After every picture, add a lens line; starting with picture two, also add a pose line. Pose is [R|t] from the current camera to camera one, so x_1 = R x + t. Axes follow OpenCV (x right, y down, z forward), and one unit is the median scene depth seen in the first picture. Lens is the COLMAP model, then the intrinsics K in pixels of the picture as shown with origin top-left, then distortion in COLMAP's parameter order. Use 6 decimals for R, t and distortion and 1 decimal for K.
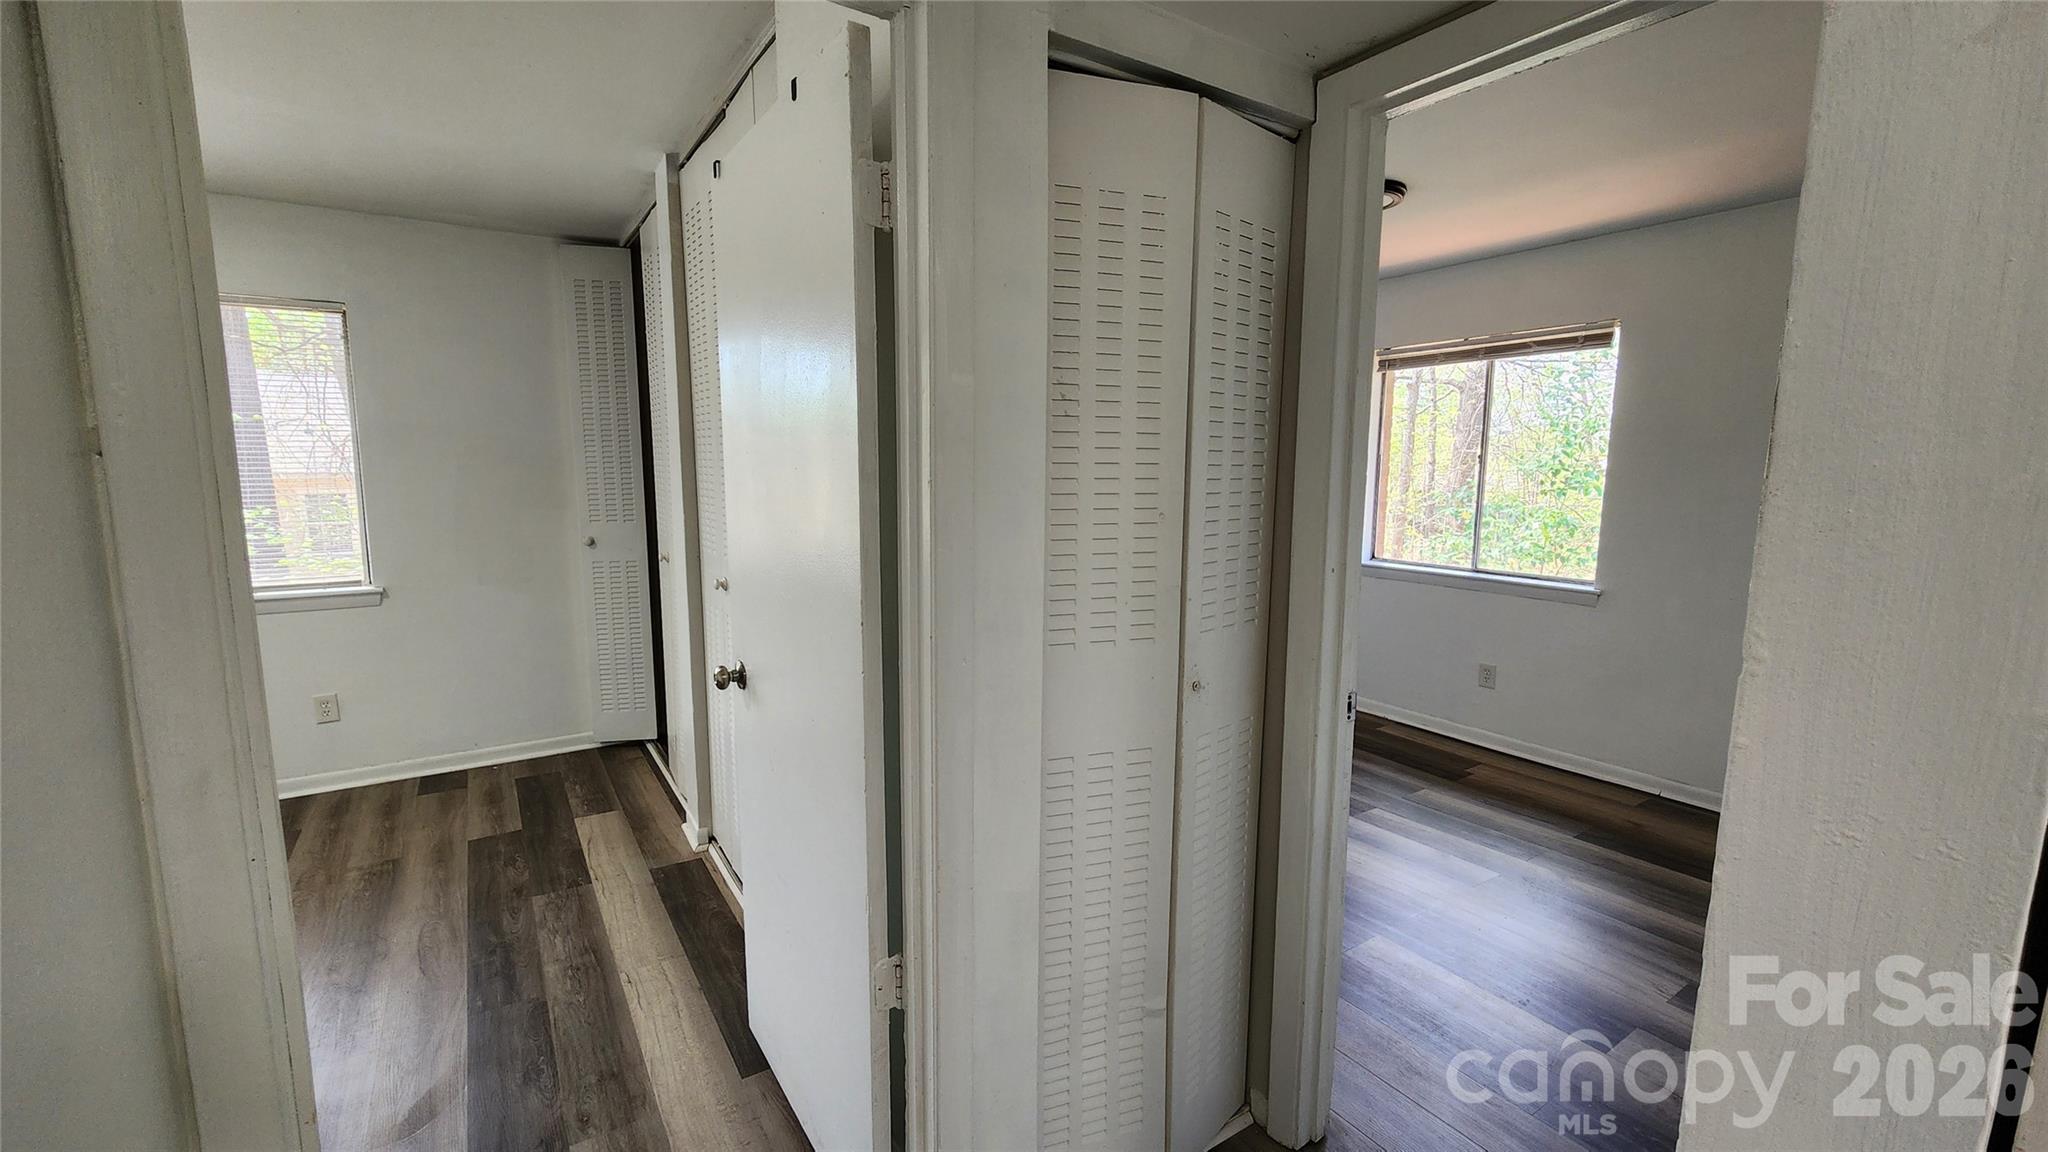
lens RADIAL K [[827.8, 0, 1013.1], [0, 827.8, 578.3], [0, 0, 1]] dist [0.003840, -0.006756]
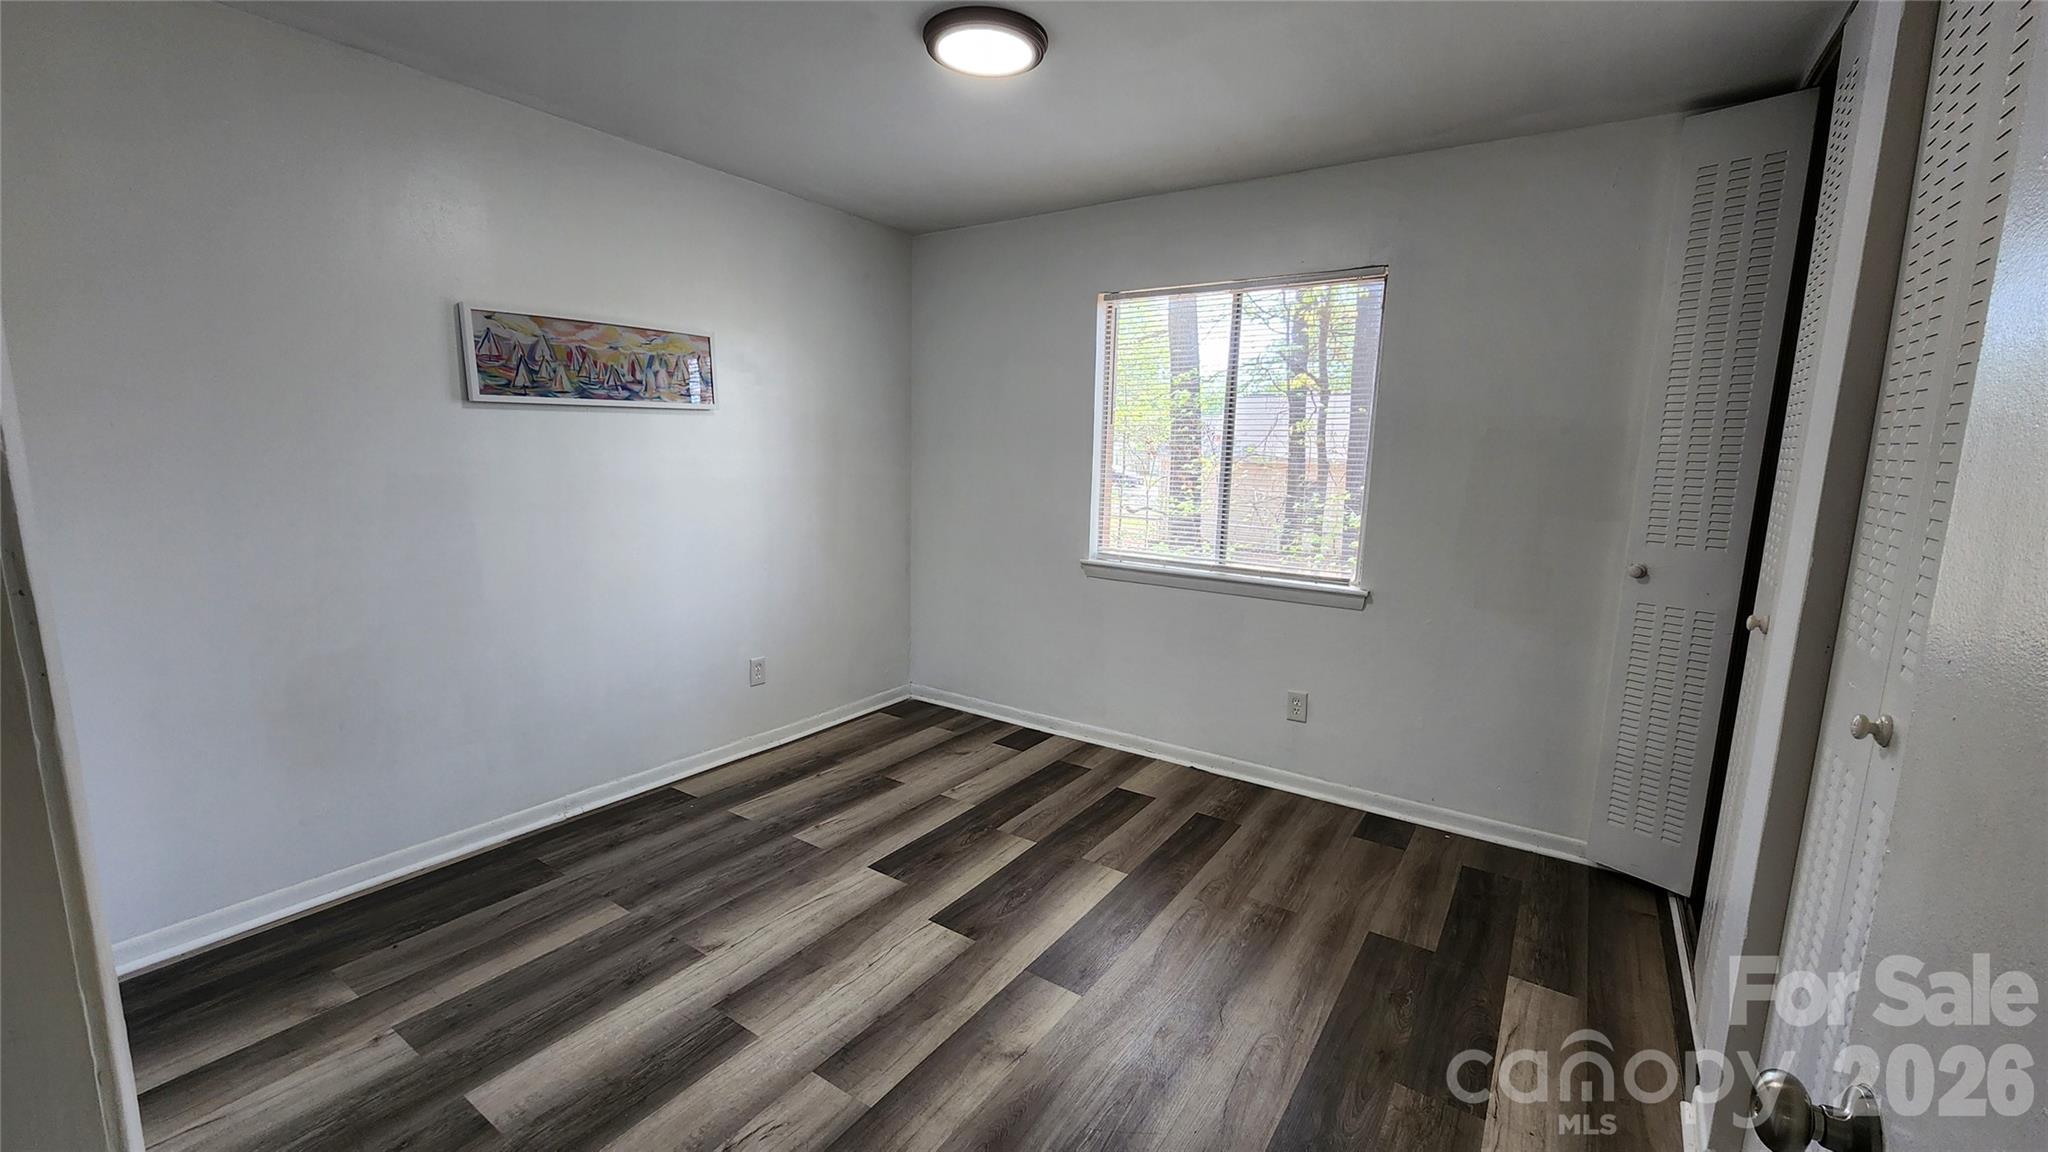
lens RADIAL K [[827.8, 0, 1013.1], [0, 827.8, 578.3], [0, 0, 1]] dist [0.003840, -0.006756]
pose [[0.382611, 0.149875, -0.911672, -0.115364], [-0.144757, 0.984293, 0.101062, -0.038944], [0.912499, 0.093303, 0.398297, 0.327088]]
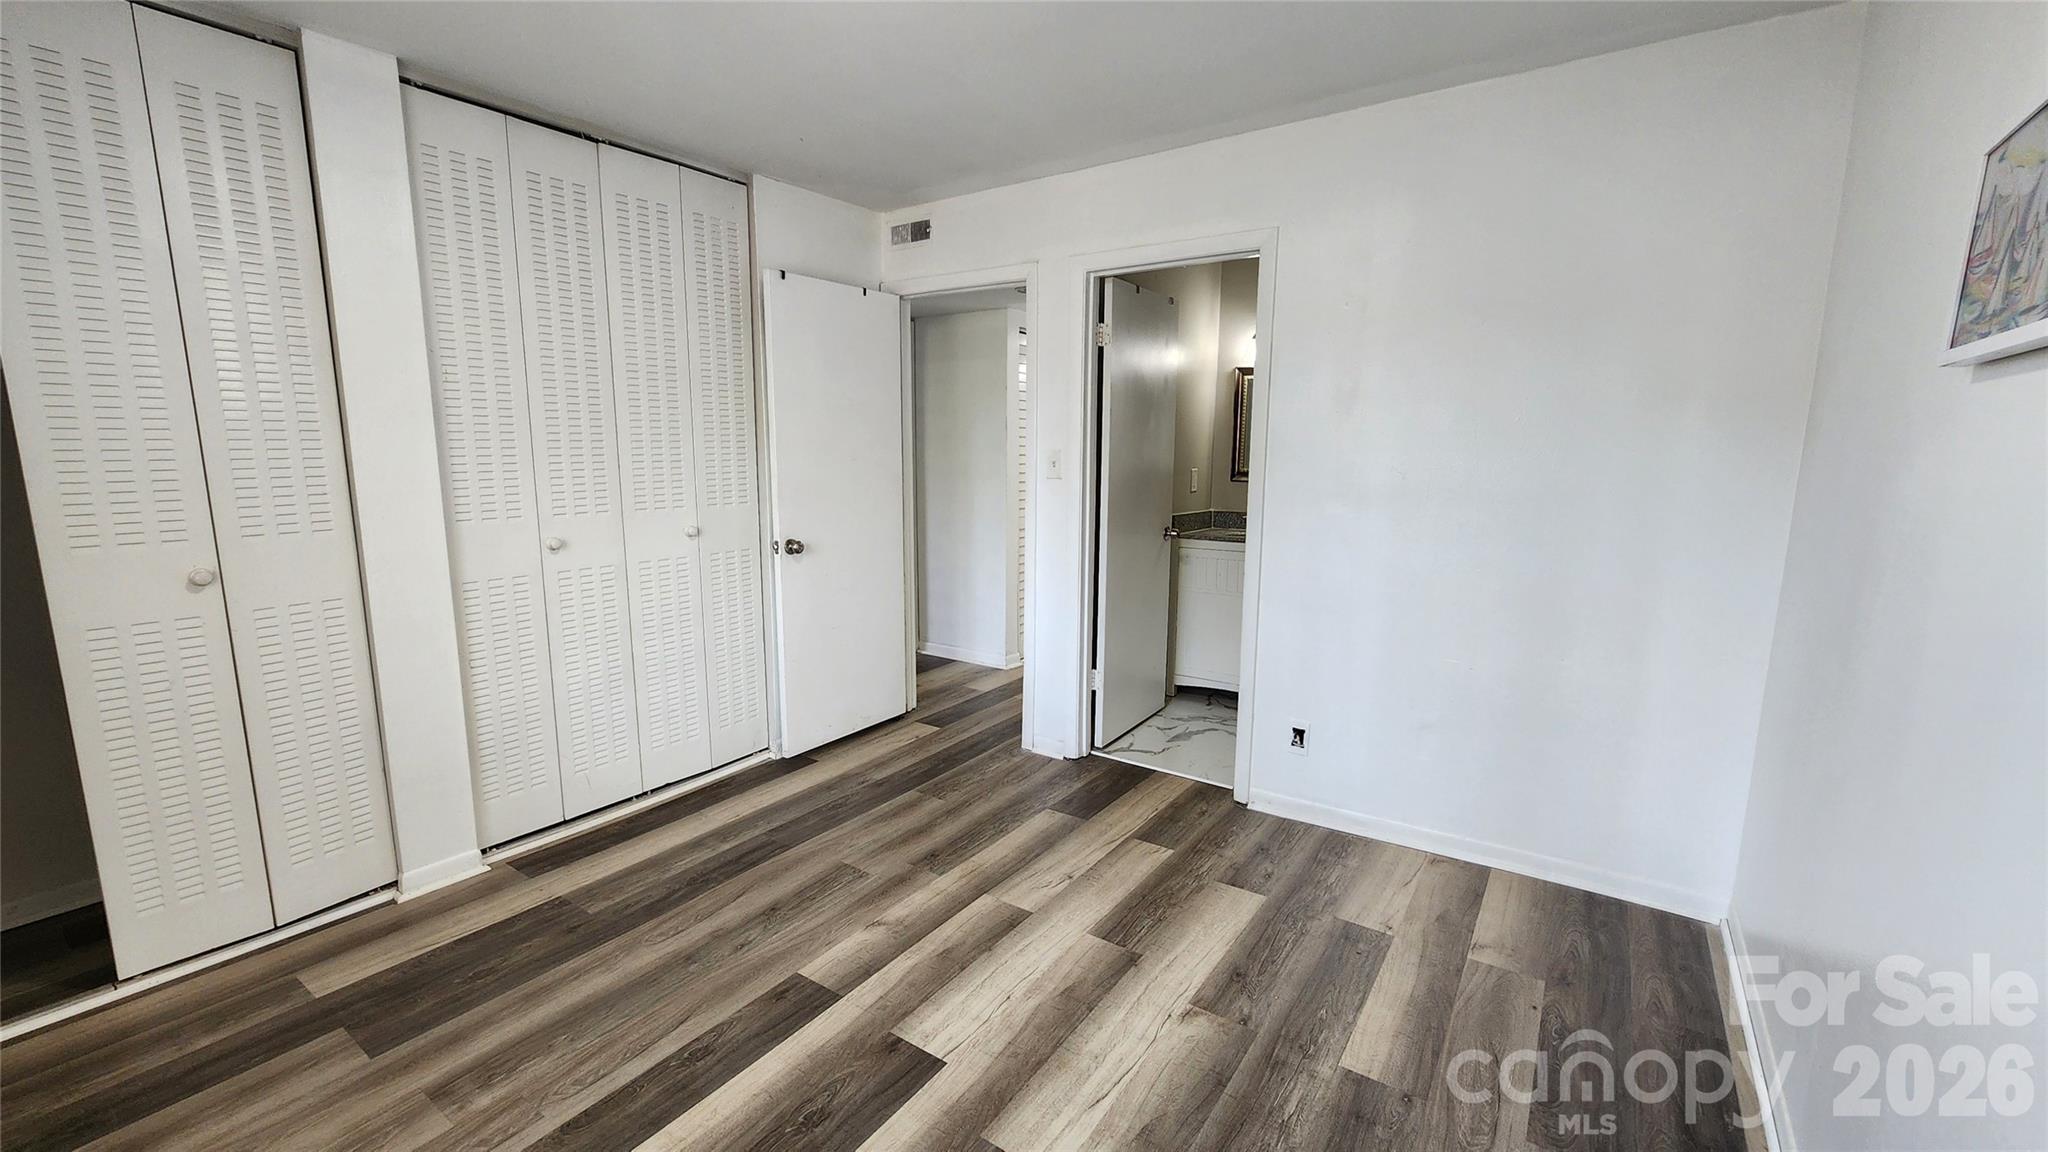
lens RADIAL K [[827.8, 0, 1013.1], [0, 827.8, 578.3], [0, 0, 1]] dist [0.003840, -0.006756]
pose [[-0.365364, -0.161072, 0.916823, -1.231735], [0.119303, 0.968691, 0.217728, -0.087690], [-0.923188, 0.188929, -0.334708, 0.659543]]
